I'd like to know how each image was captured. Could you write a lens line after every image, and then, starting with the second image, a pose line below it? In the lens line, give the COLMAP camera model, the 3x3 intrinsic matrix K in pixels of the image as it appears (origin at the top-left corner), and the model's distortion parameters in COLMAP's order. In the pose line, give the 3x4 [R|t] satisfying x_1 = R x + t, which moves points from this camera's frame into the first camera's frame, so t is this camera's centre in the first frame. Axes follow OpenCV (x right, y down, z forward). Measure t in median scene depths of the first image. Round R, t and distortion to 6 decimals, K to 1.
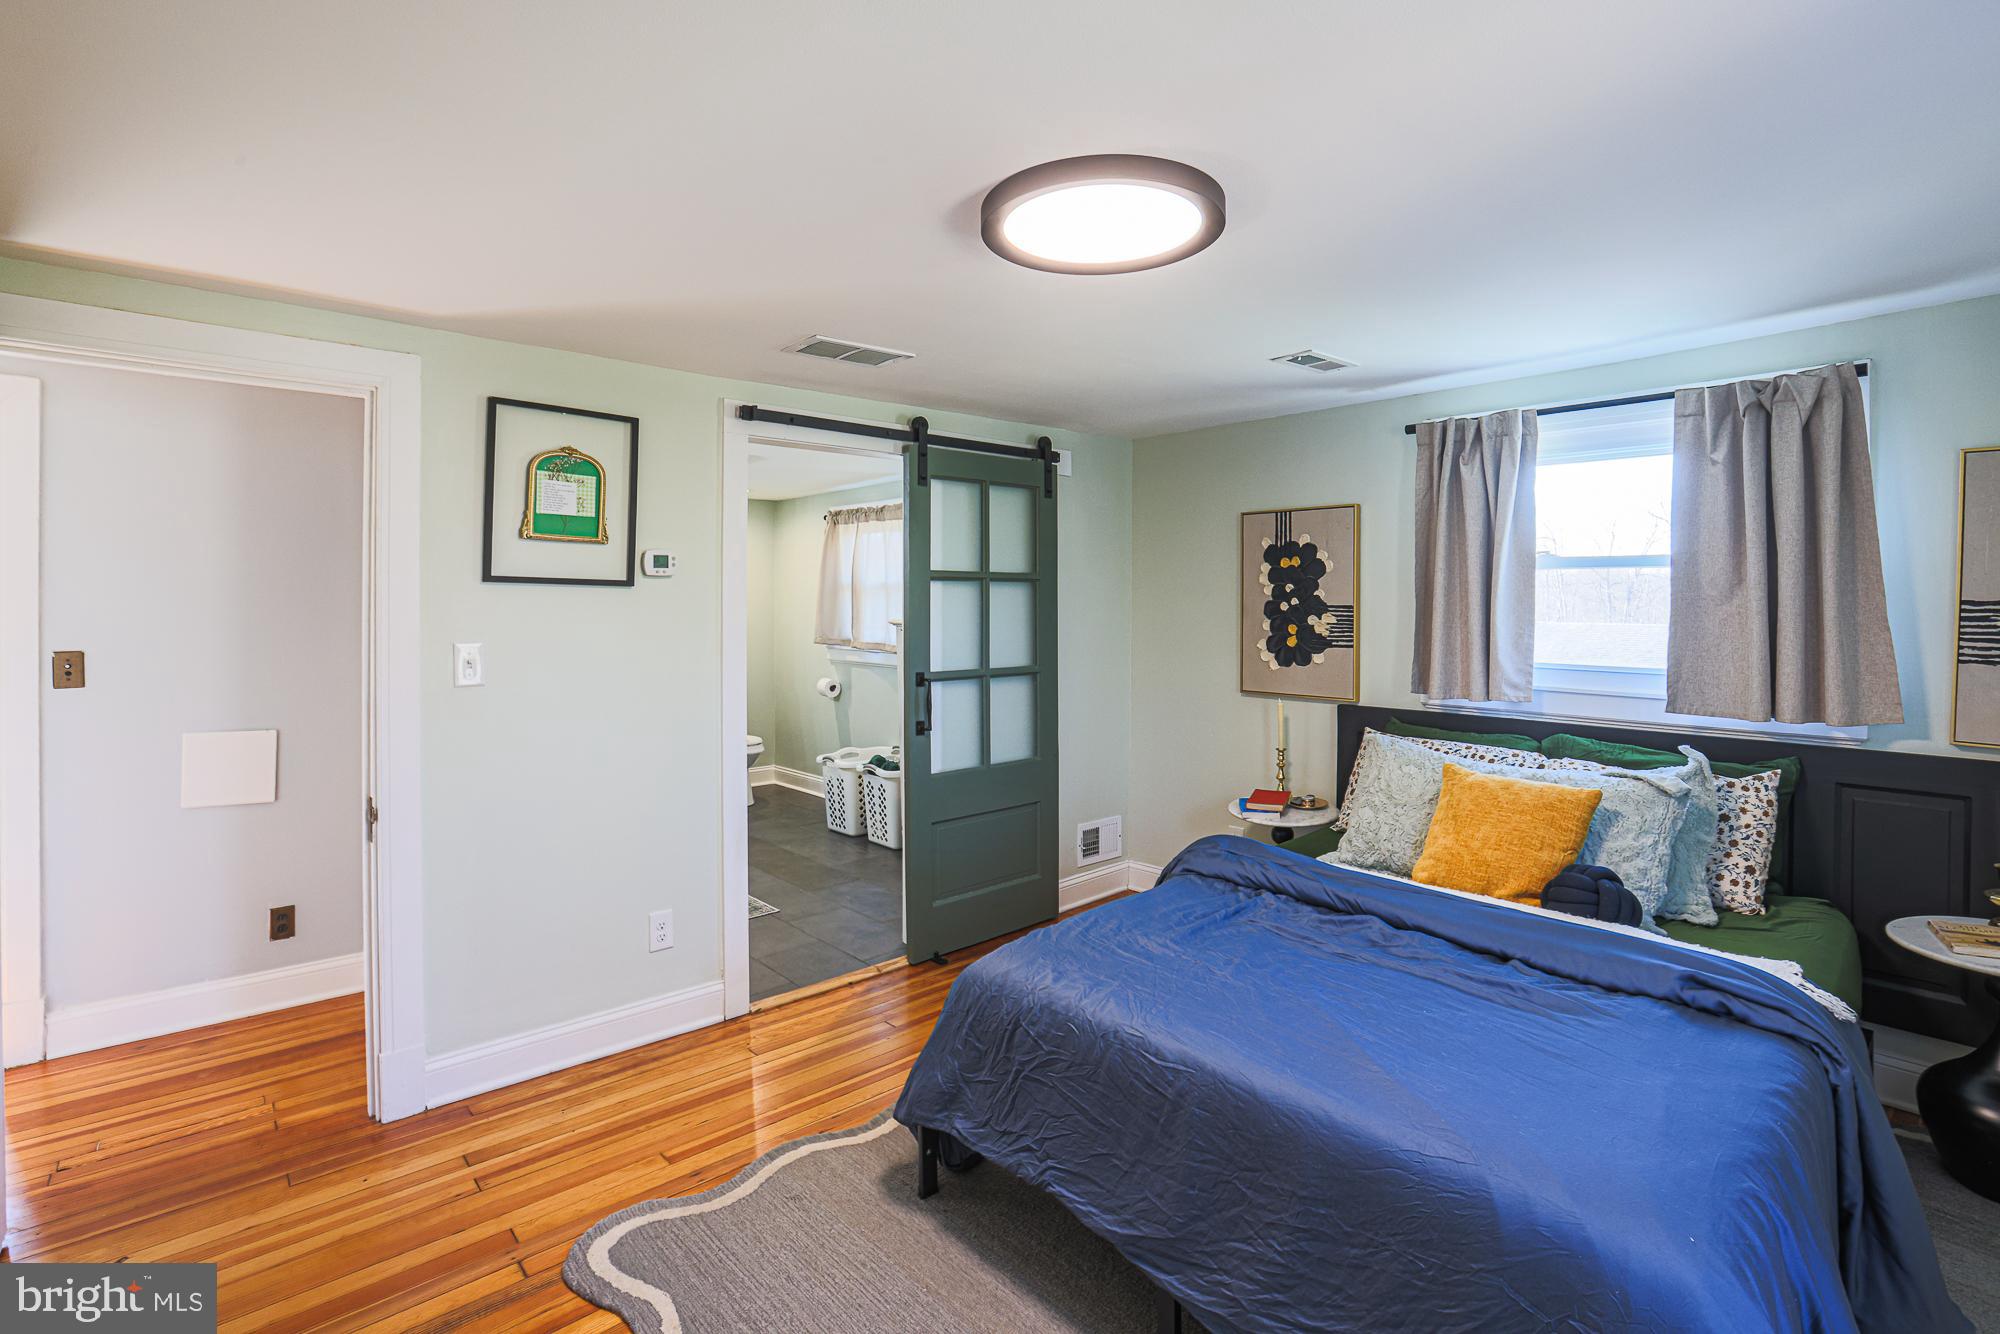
lens RADIAL K [[938.6, 0, 982.1], [0, 938.6, 604.5], [0, 0, 1]] dist [-0.054011, 0.017754]
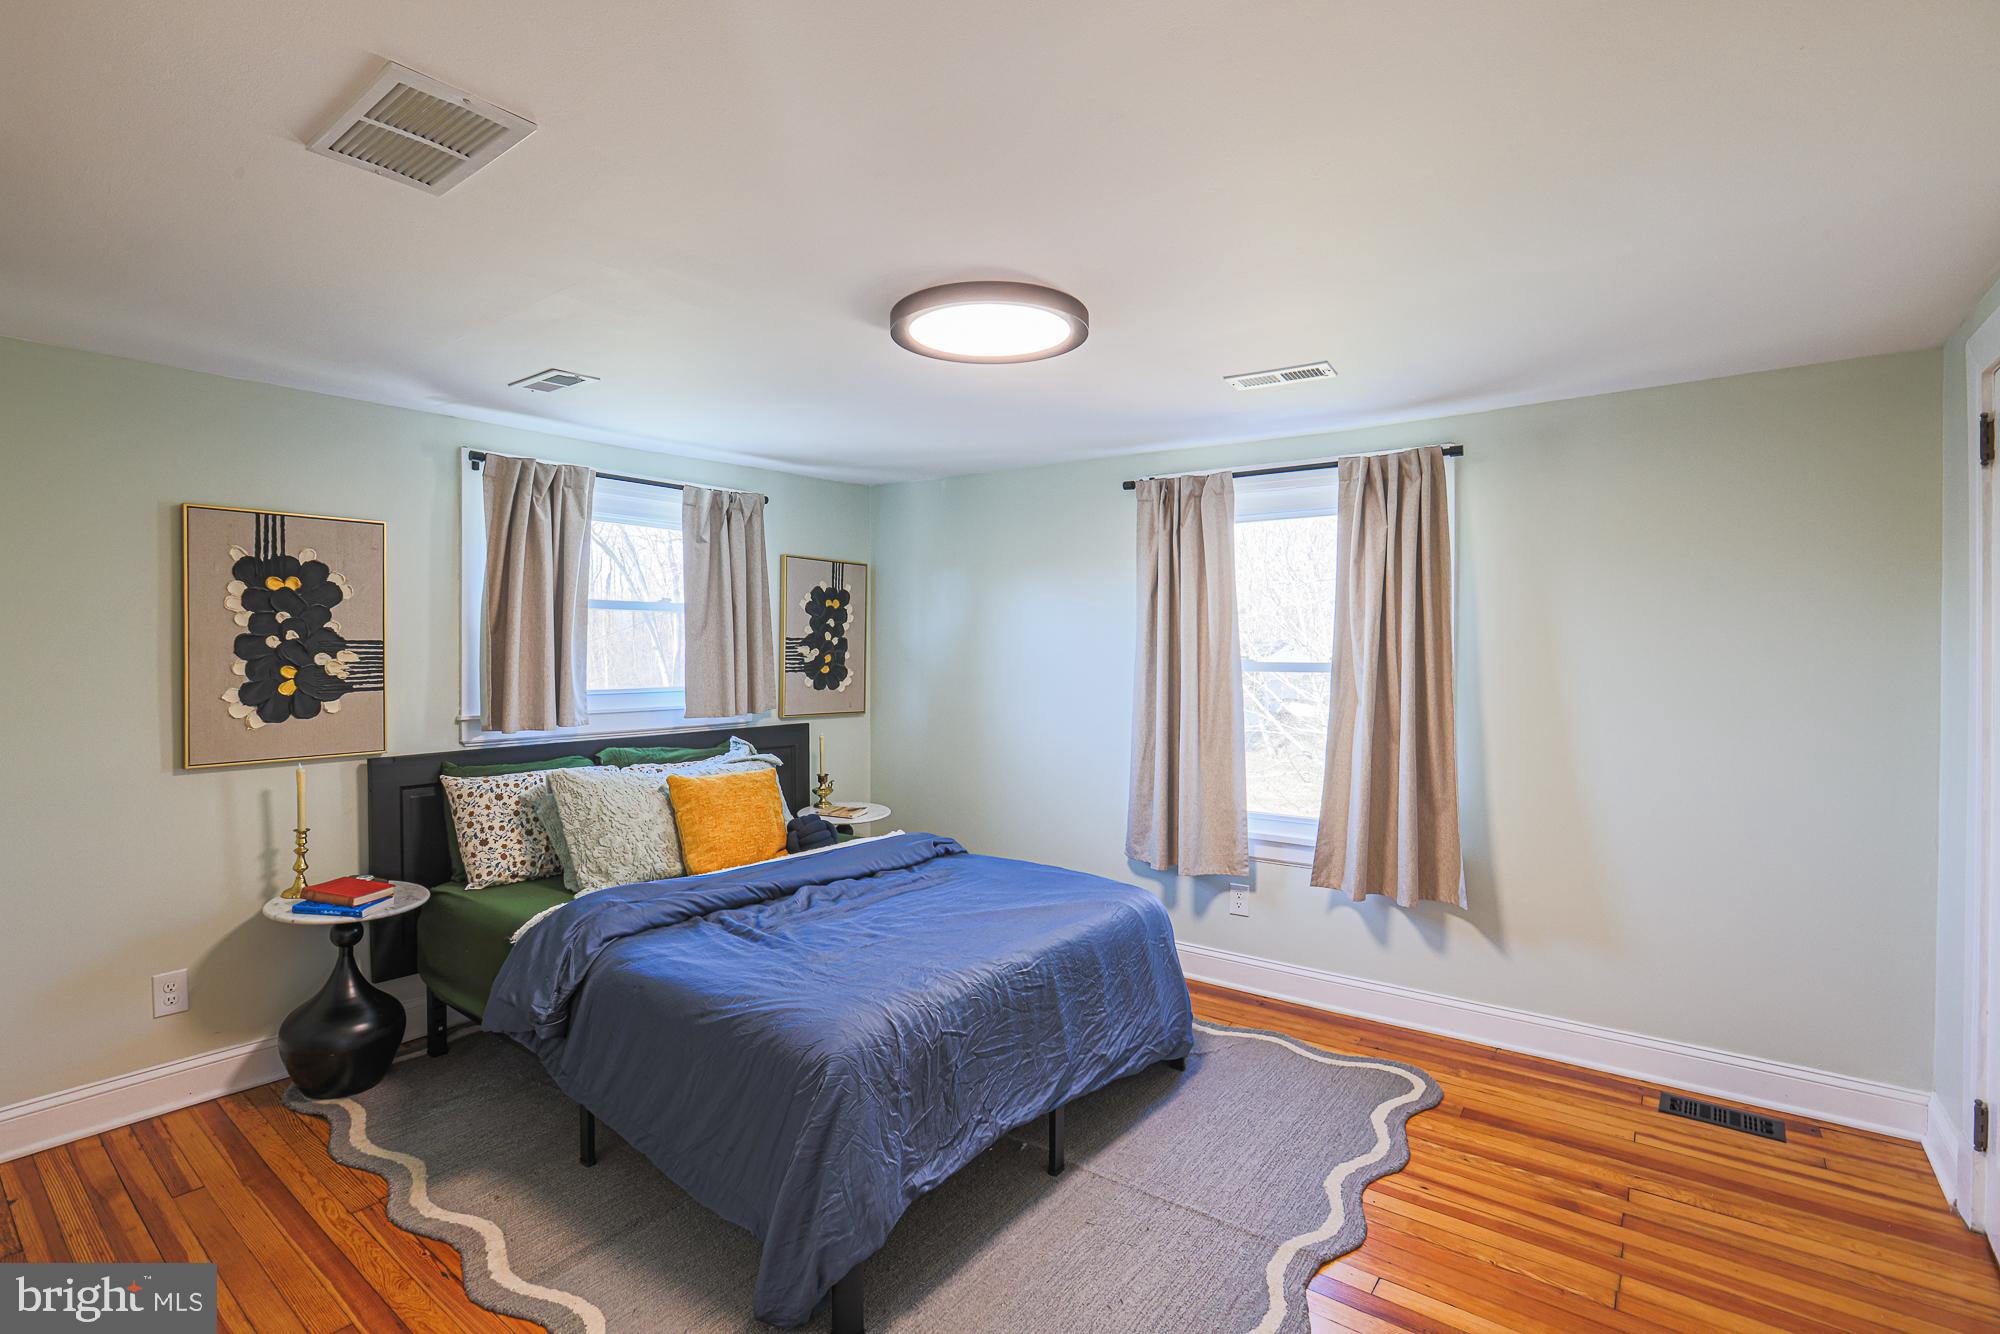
lens RADIAL K [[938.6, 0, 1000.0], [0, 938.6, 655.1], [0, 0, 1]] dist [-0.054011, 0.017754]
pose [[-0.205748, -0.012160, 0.978529, -0.521681], [0.000265, 0.999922, 0.012481, 0.003670], [-0.978605, 0.002828, -0.205729, 0.597683]]
